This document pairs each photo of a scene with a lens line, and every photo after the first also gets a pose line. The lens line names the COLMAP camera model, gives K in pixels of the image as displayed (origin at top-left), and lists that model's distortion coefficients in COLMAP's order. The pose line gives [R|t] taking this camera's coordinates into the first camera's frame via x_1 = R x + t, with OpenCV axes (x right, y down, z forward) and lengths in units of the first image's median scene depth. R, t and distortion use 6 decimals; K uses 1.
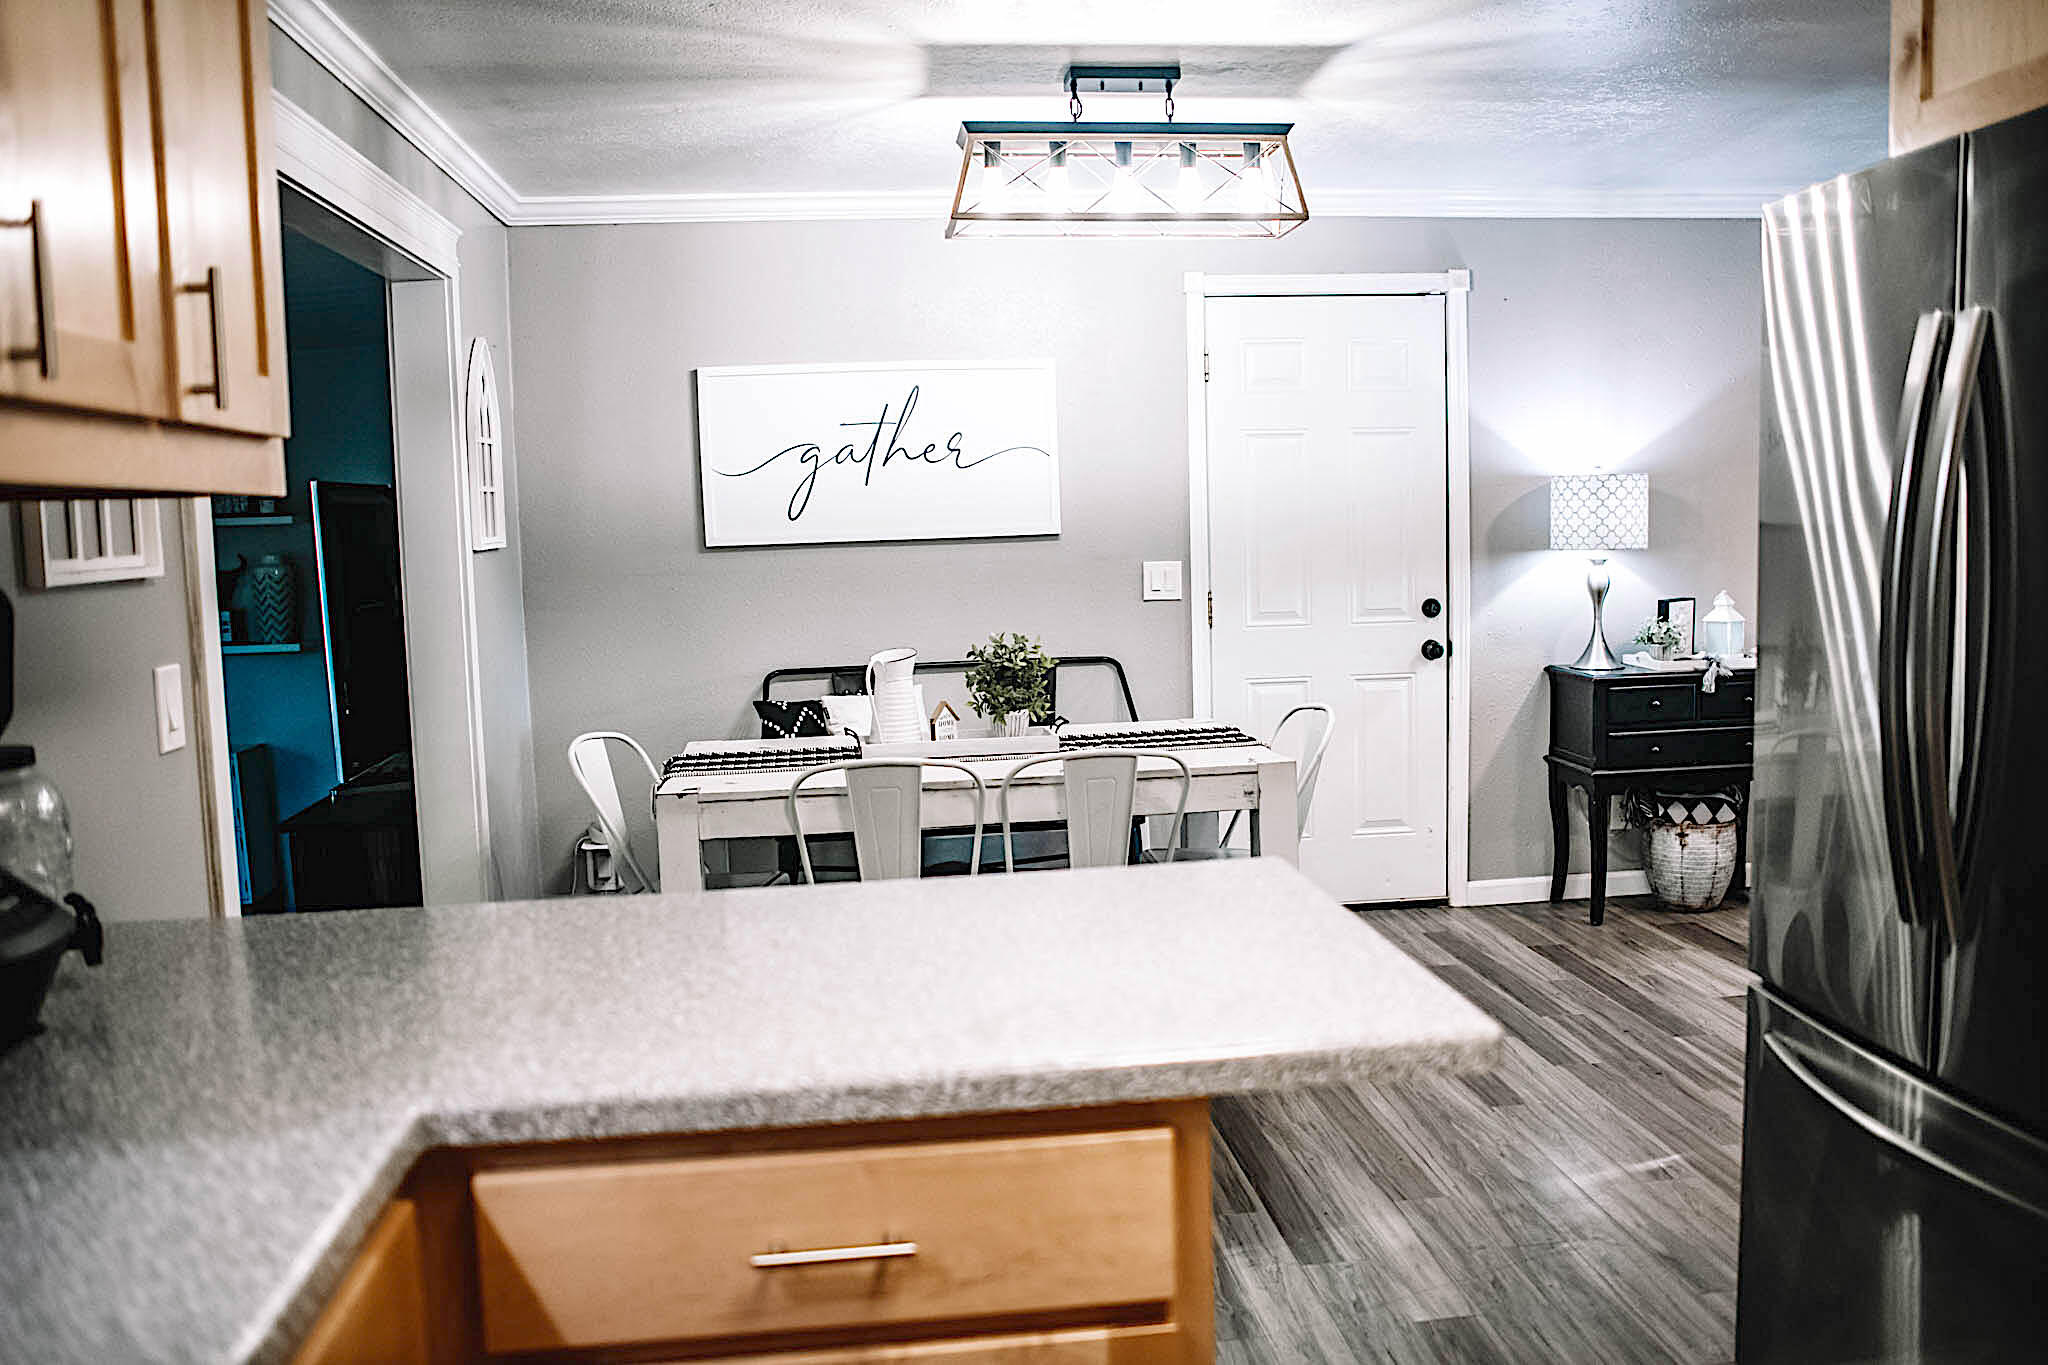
lens RADIAL K [[1663.3, 0, 1025.4], [0, 1663.3, 665.3], [0, 0, 1]] dist [-0.082870, 0.092039]
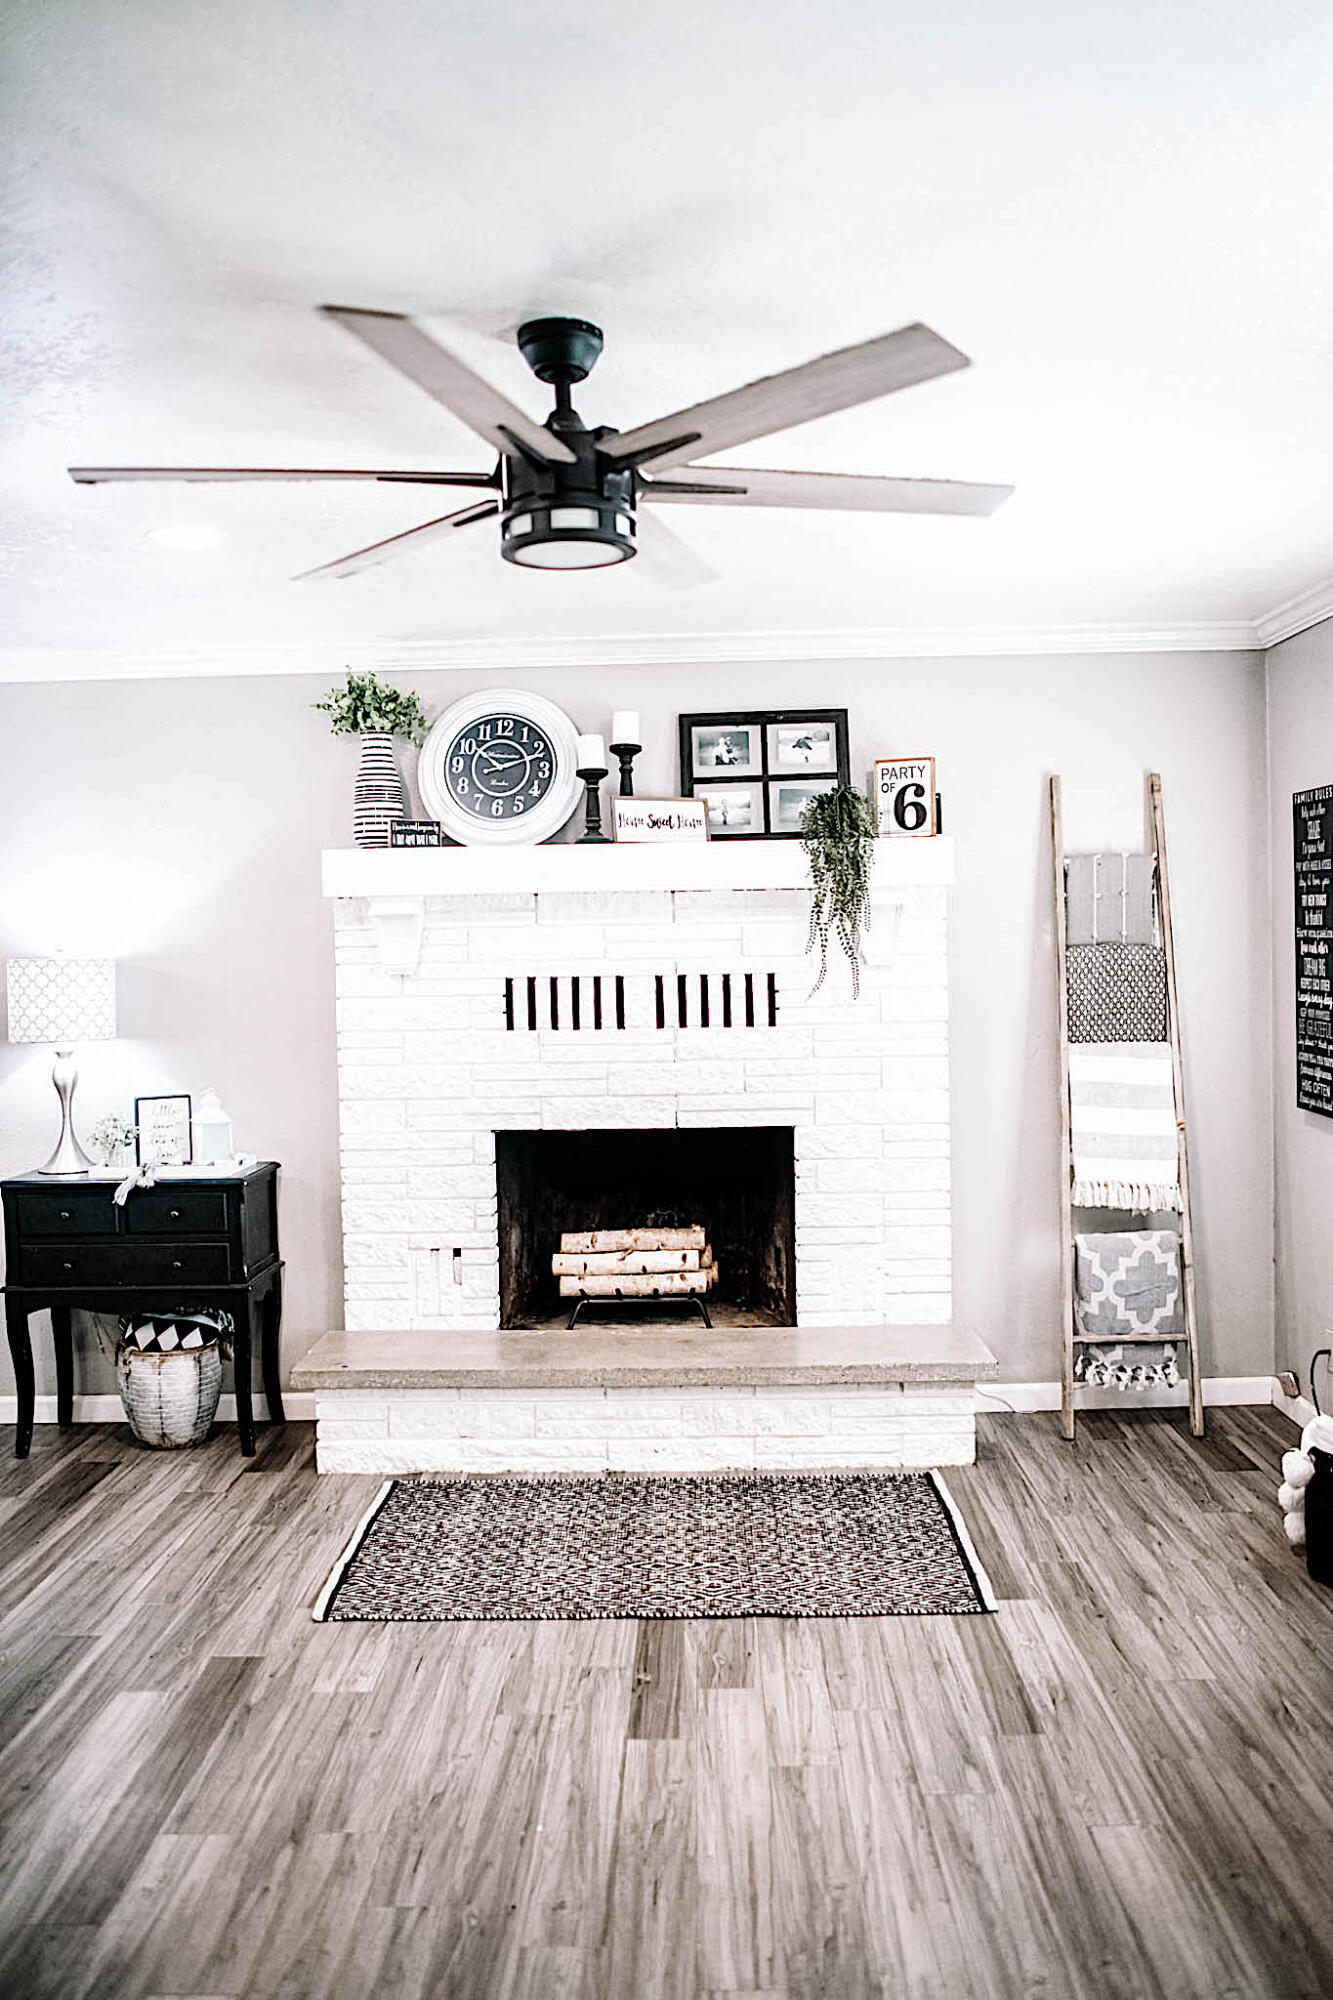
lens RADIAL K [[1624.4, 0, 666.5], [0, 1624.4, 1000.0], [0, 0, 1]] dist [-0.082870, 0.092039]
pose [[0.991301, 0.012156, -0.131054, 0.790434], [-0.019309, 0.998384, -0.053449, -0.051411], [0.130192, 0.055515, 0.989933, 0.160769]]
